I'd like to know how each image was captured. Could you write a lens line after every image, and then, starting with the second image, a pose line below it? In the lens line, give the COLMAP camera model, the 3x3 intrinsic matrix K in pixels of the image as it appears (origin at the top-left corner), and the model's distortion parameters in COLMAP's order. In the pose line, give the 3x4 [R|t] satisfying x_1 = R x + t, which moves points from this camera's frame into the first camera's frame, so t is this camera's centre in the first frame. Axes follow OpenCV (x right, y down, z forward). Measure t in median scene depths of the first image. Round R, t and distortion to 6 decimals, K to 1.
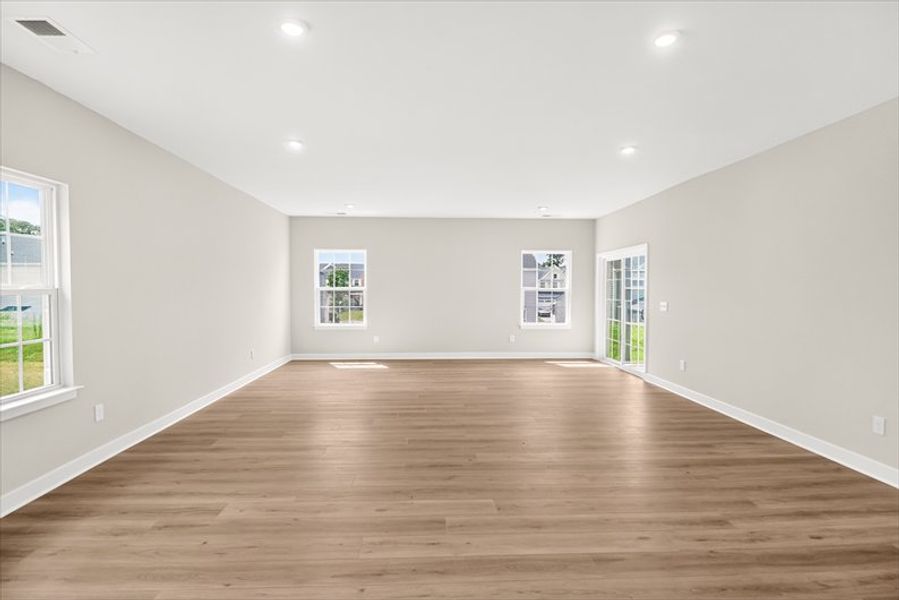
lens RADIAL K [[485.8, 0, 449.5], [0, 485.8, 300.0], [0, 0, 1]] dist [-0.004335, -0.001535]
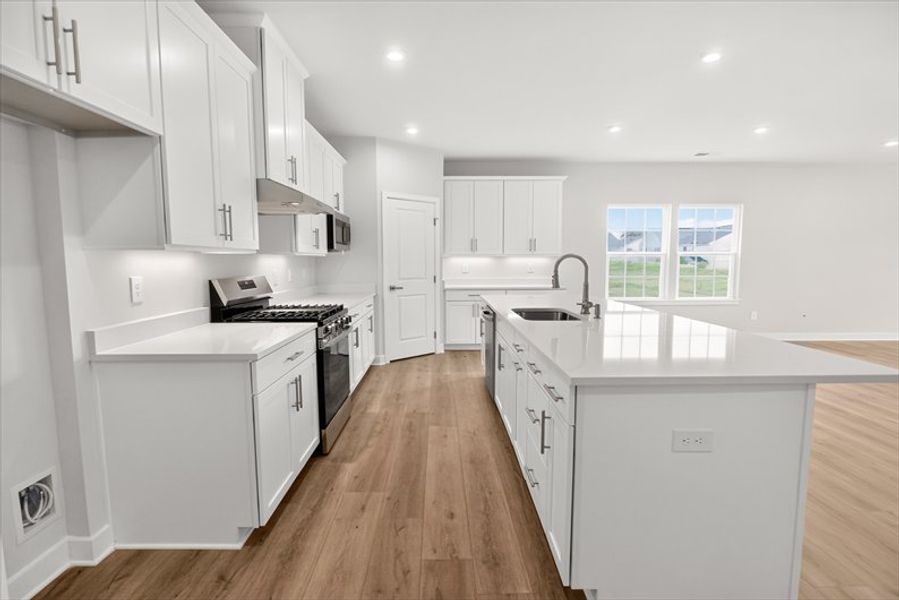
lens RADIAL K [[479.7, 0, 447.7], [0, 479.7, 316.8], [0, 0, 1]] dist [-0.013057, -0.000335]
pose [[-0.039947, 0.115326, -0.992524, 0.589723], [-0.022537, 0.992960, 0.116284, 0.015804], [0.998948, 0.027014, -0.037067, -0.089080]]
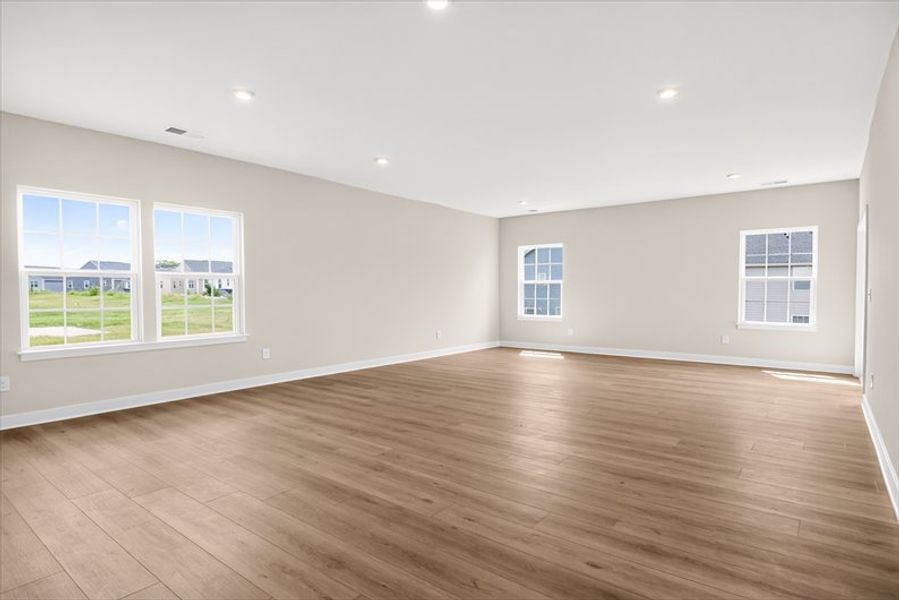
lens RADIAL K [[485.2, 0, 451.0], [0, 485.2, 304.6], [0, 0, 1]] dist [-0.001823, -0.000619]
pose [[0.756055, 0.014223, -0.654354, 0.358195], [-0.012649, 0.999895, 0.007119, 0.023348], [0.654386, 0.002894, 0.756155, 0.085278]]
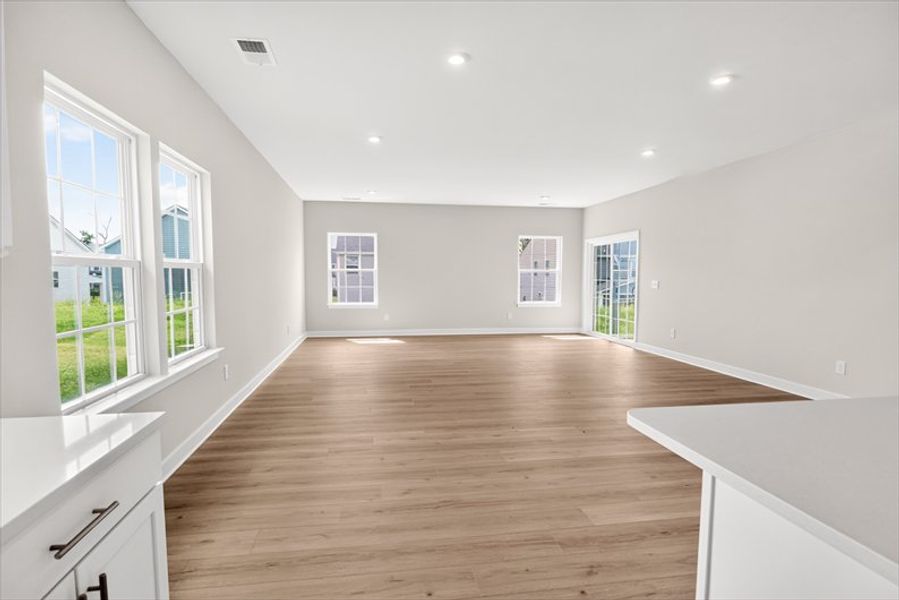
lens RADIAL K [[485.2, 0, 451.0], [0, 485.2, 304.6], [0, 0, 1]] dist [-0.001823, -0.000619]
pose [[0.993561, -0.005800, 0.113154, -0.147475], [0.001426, 0.999250, 0.038705, 0.012754], [-0.113294, -0.038294, 0.992823, -0.091173]]
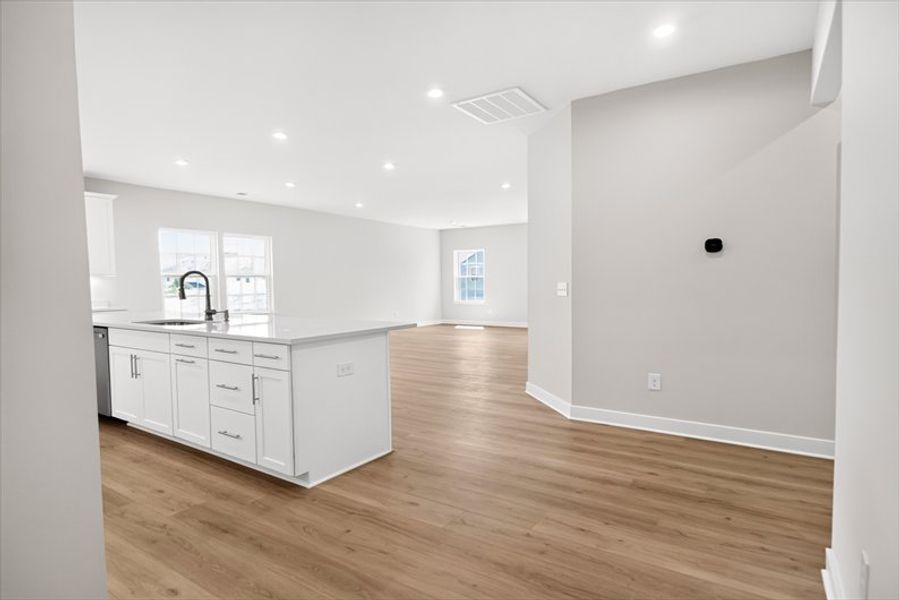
lens RADIAL K [[485.2, 0, 451.0], [0, 485.2, 304.6], [0, 0, 1]] dist [-0.001823, -0.000619]
pose [[0.804493, 0.015064, -0.593771, 0.677453], [-0.000944, 0.999709, 0.024084, 0.030134], [0.593961, -0.018815, 0.804274, -0.242837]]
